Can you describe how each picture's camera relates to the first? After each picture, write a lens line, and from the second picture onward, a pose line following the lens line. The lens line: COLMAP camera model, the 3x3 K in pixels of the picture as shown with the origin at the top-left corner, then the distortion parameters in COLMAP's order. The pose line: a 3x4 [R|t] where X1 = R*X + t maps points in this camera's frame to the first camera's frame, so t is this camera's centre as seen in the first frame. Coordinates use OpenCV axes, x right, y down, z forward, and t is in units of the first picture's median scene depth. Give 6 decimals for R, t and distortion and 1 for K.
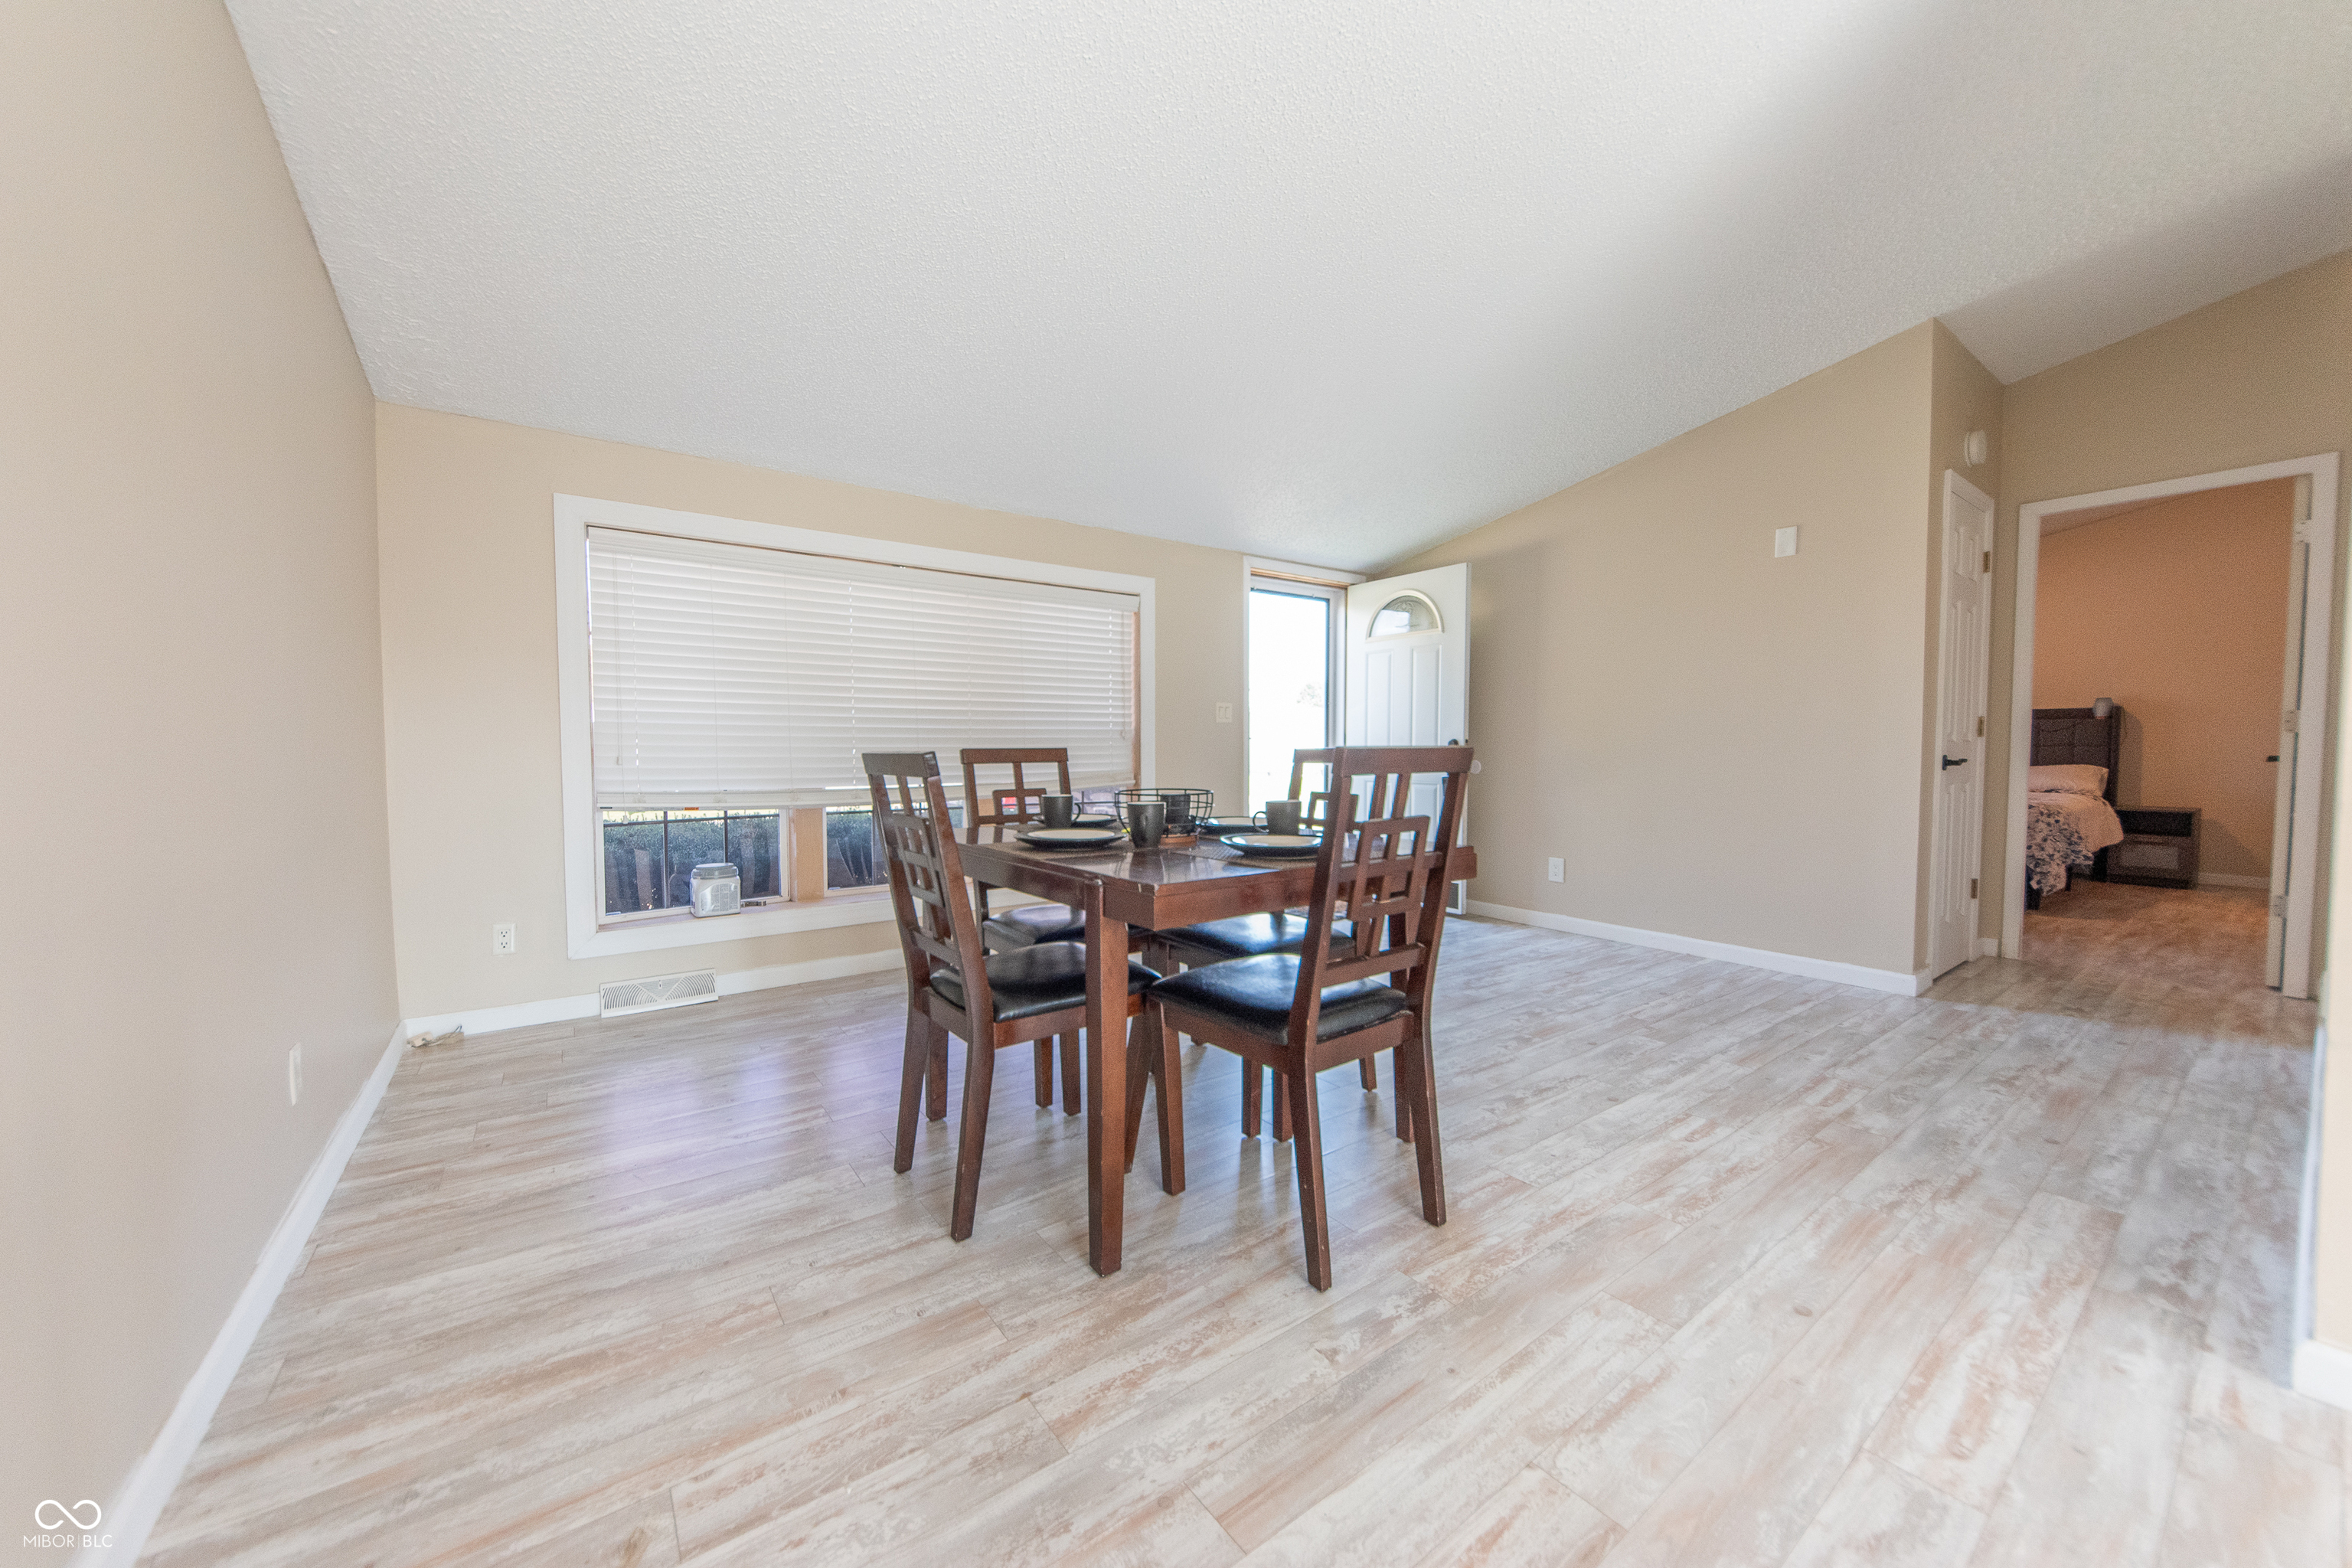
lens RADIAL K [[842.5, 0, 1176.0], [0, 842.5, 784.0], [0, 0, 1]] dist [-0.001508, -0.000259]
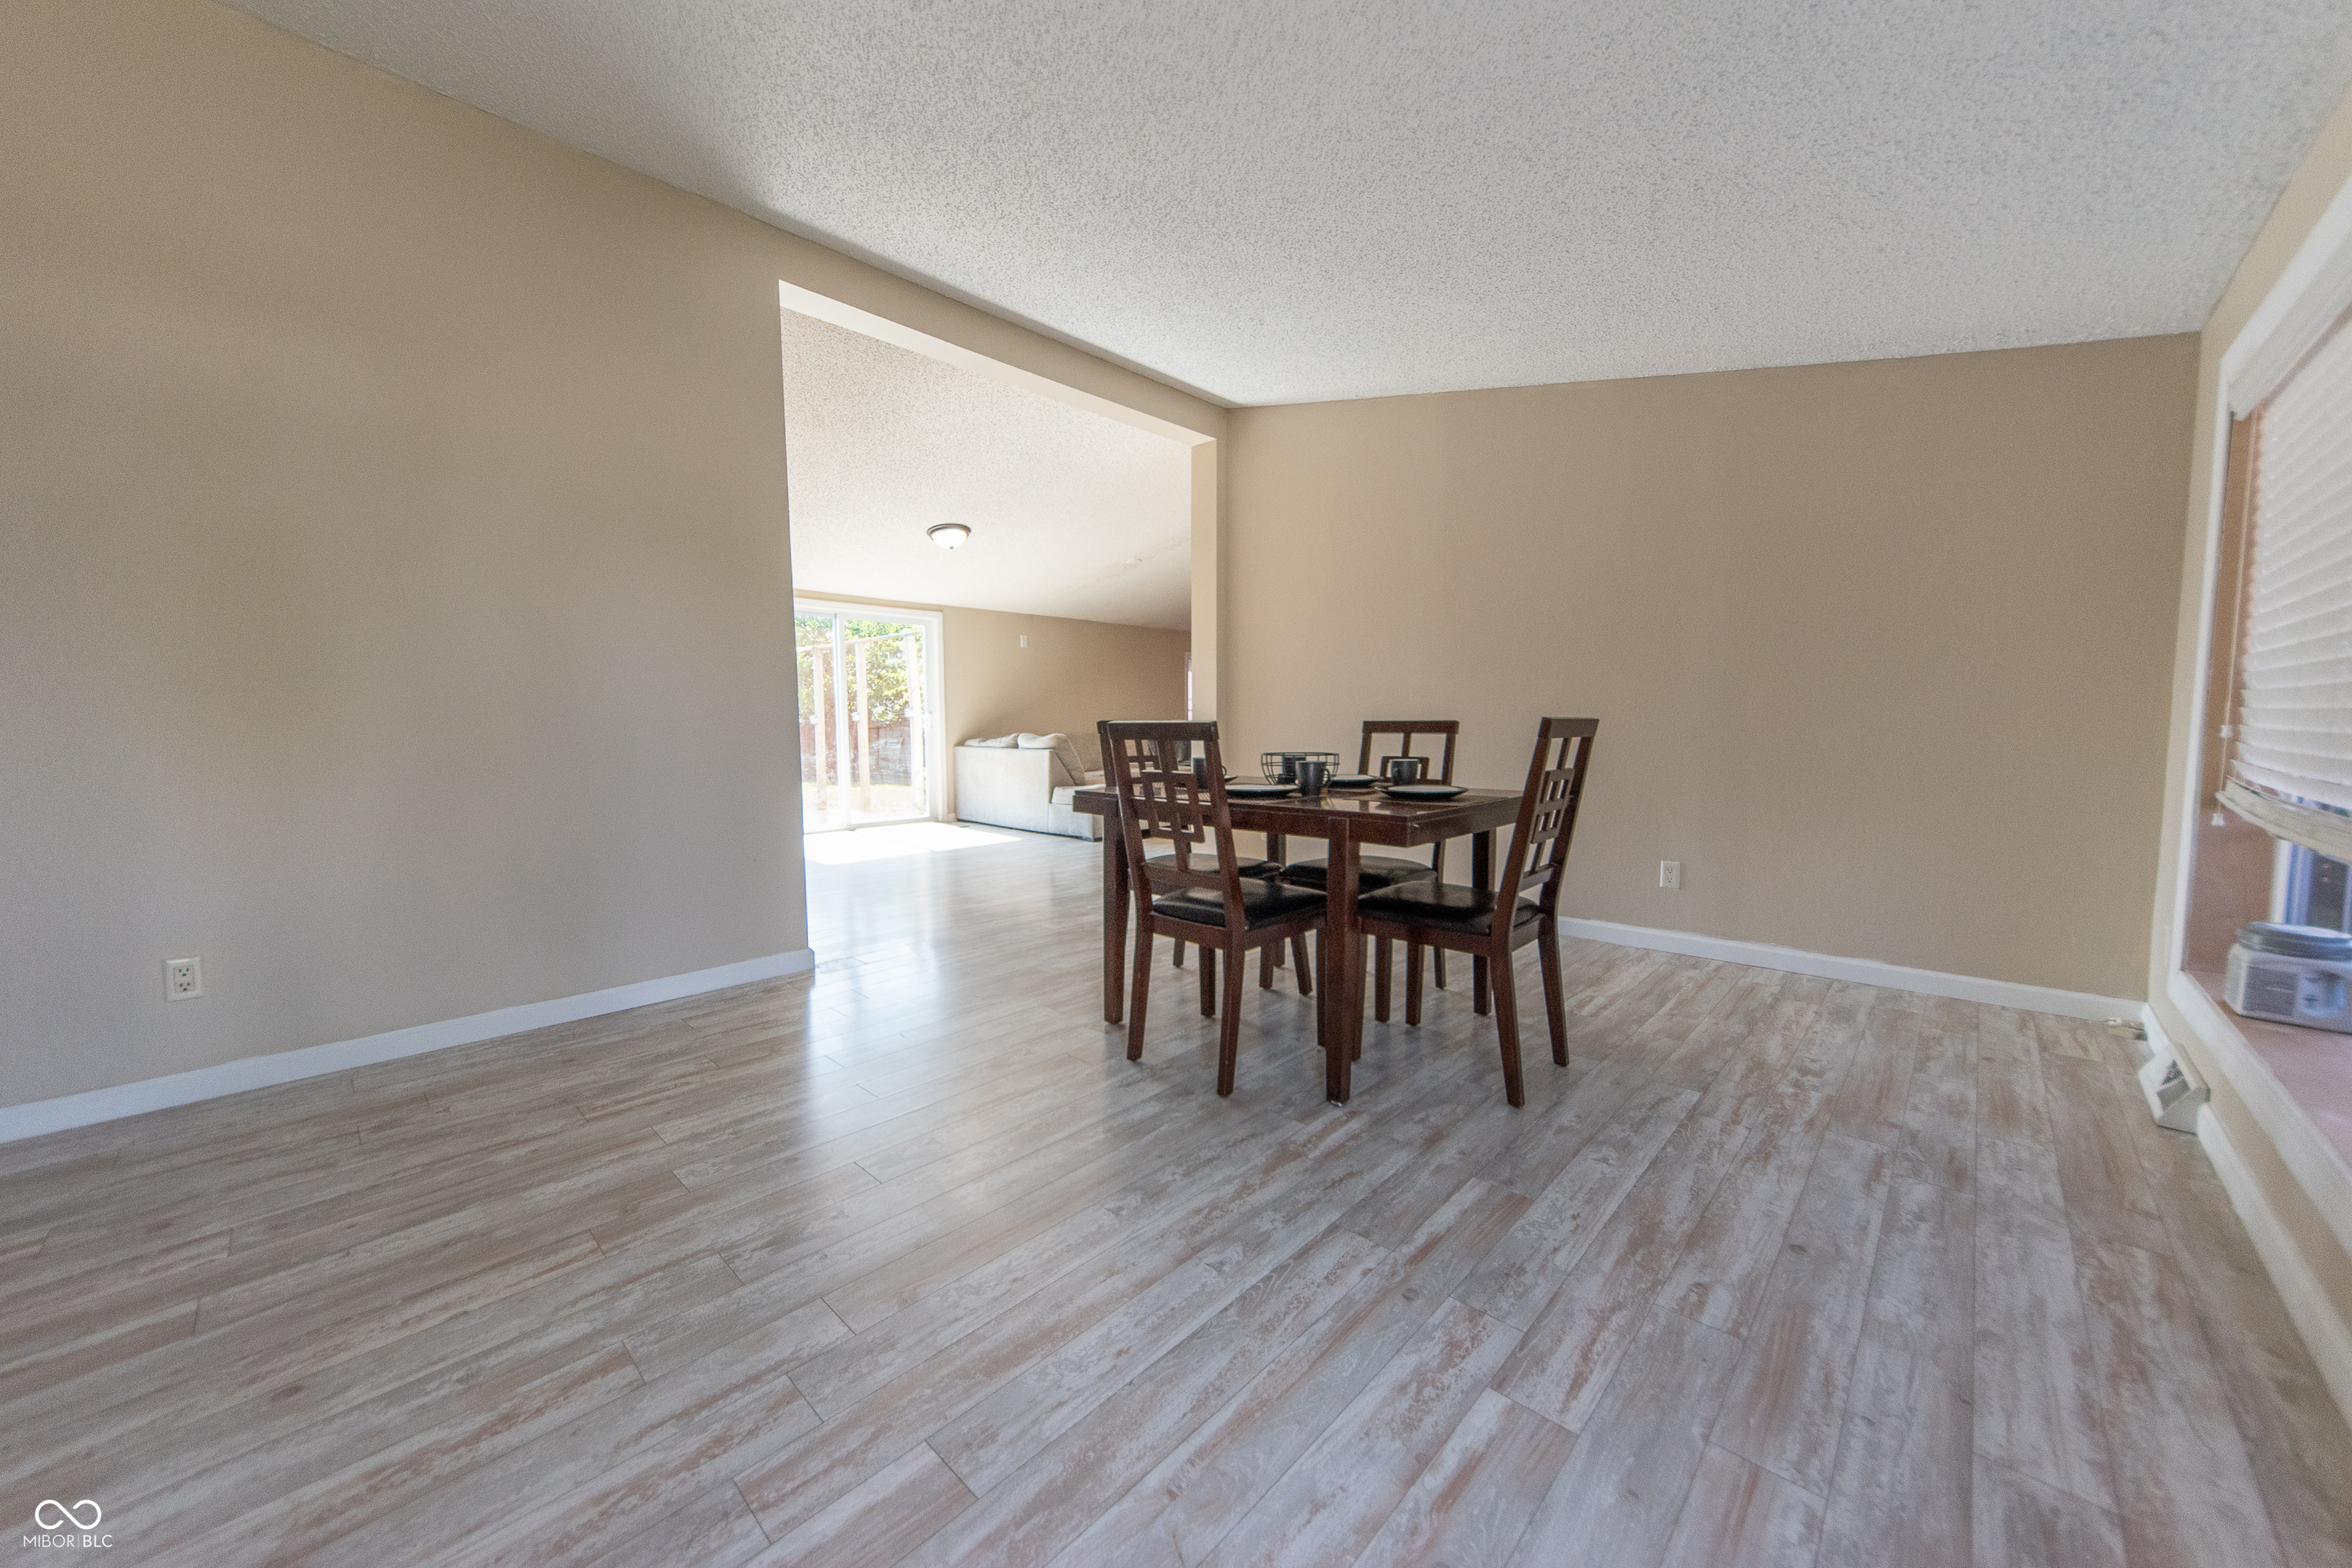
lens RADIAL K [[828.4, 0, 1176.0], [0, 828.4, 784.0], [0, 0, 1]] dist [0.000002, -0.000047]
pose [[-0.984140, 0.022045, -0.176018, 0.334642], [0.000639, 0.992683, 0.120751, -0.082213], [0.177392, 0.118723, -0.976953, 1.860196]]
